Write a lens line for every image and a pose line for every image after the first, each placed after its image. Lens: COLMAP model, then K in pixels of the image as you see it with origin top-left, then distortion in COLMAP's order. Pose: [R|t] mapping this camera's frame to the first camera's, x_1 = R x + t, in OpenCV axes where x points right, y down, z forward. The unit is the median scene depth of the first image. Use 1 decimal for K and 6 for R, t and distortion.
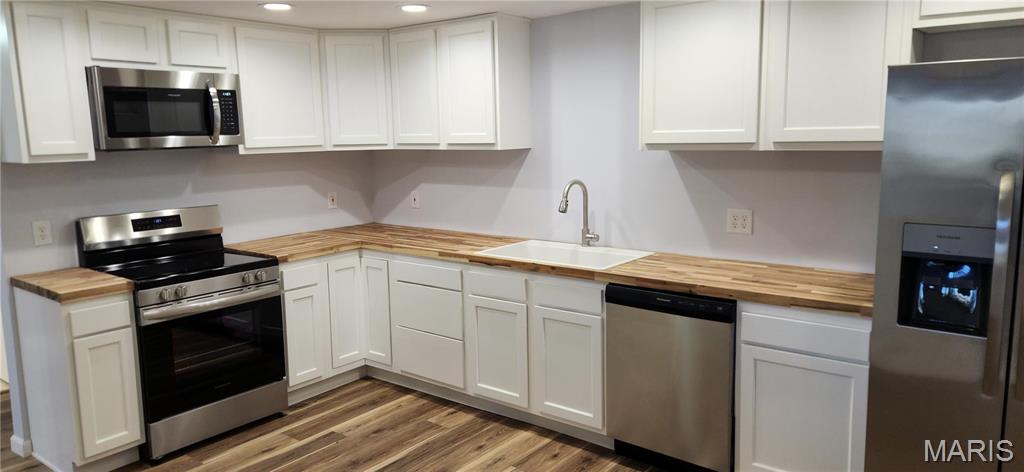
lens RADIAL K [[680.1, 0, 506.6], [0, 680.1, 225.3], [0, 0, 1]] dist [0.087762, -0.089640]
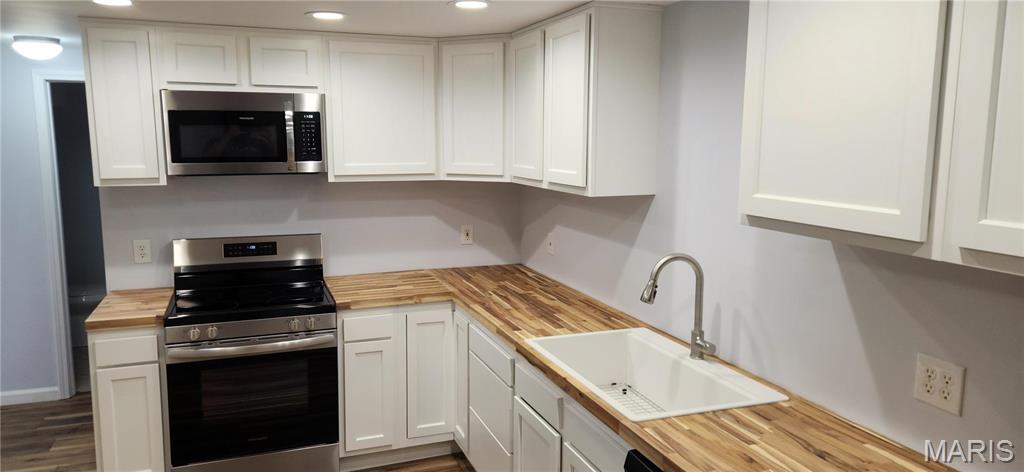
lens RADIAL K [[680.1, 0, 506.6], [0, 680.1, 225.3], [0, 0, 1]] dist [0.087762, -0.089640]
pose [[0.854620, 0.091391, -0.511148, 0.281908], [-0.092209, 0.995455, 0.023813, -0.091323], [0.511001, 0.026781, 0.859163, 0.354770]]
